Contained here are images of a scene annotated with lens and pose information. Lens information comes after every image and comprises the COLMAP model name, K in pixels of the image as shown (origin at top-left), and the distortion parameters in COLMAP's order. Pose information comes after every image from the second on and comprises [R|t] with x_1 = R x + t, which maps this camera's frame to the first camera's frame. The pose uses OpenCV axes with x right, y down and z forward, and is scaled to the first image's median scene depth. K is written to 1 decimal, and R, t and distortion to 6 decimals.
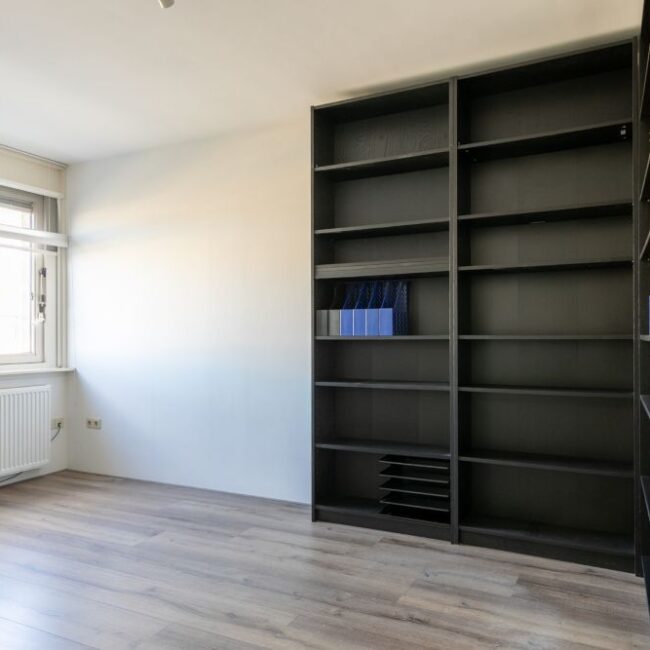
lens RADIAL K [[553.2, 0, 312.3], [0, 553.2, 338.1], [0, 0, 1]] dist [0.008634, -0.002695]
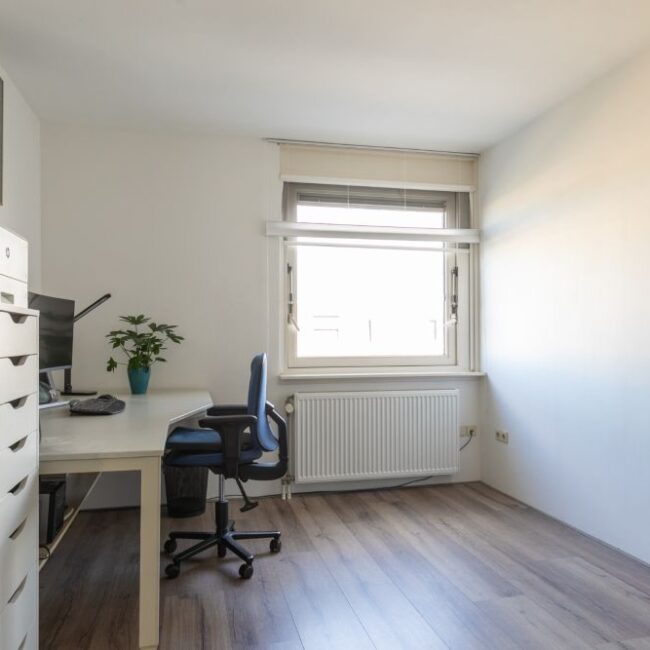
lens RADIAL K [[553.2, 0, 312.3], [0, 553.2, 338.1], [0, 0, 1]] dist [0.008634, -0.002695]
pose [[0.654288, -0.001335, -0.756245, 0.078303], [-0.002218, 0.999991, -0.003685, 0.000541], [0.756242, 0.004089, 0.654279, 0.185533]]
